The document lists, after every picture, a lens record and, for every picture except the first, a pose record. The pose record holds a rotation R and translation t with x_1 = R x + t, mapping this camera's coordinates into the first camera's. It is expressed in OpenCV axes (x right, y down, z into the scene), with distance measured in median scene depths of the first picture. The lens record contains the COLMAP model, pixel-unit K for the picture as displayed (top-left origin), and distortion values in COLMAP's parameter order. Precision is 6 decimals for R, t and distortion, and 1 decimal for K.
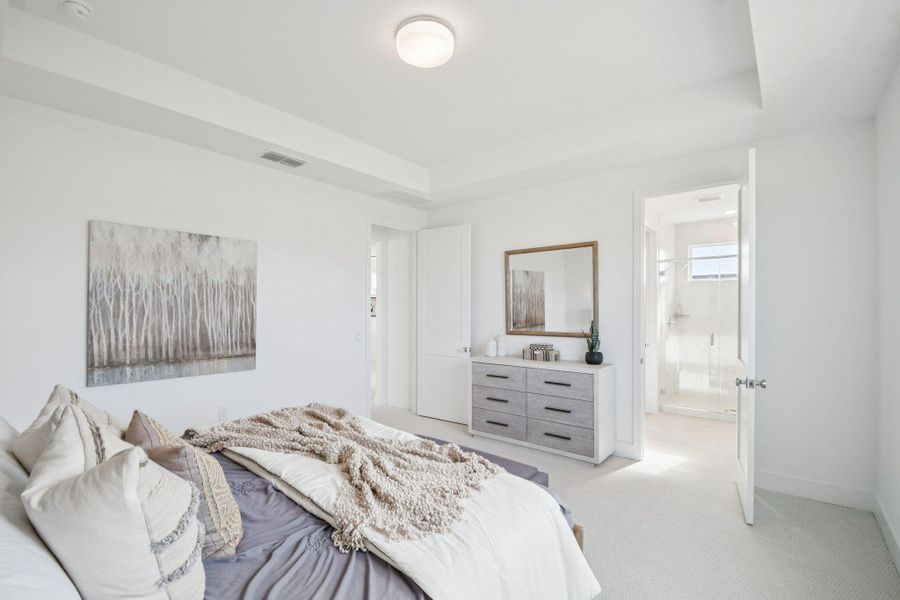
lens RADIAL K [[406.7, 0, 446.1], [0, 406.7, 315.2], [0, 0, 1]] dist [0.003006, 0.000184]
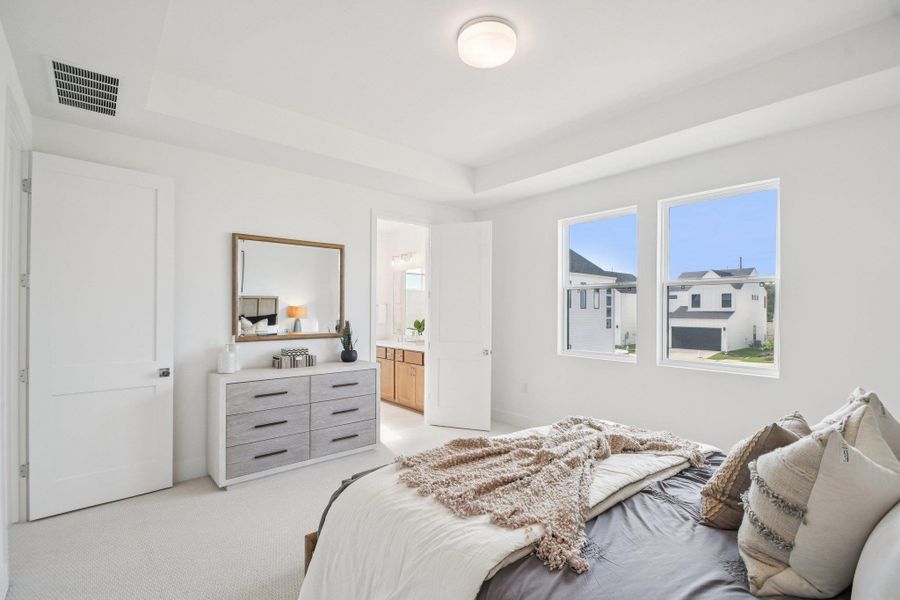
lens RADIAL K [[425.4, 0, 450.0], [0, 425.4, 300.0], [0, 0, 1]] dist [-0.001746, -0.000185]
pose [[0.148100, 0.008497, 0.988936, -0.668714], [-0.001929, 0.999964, -0.008303, -0.029713], [-0.988971, -0.000678, 0.148111, 0.547259]]
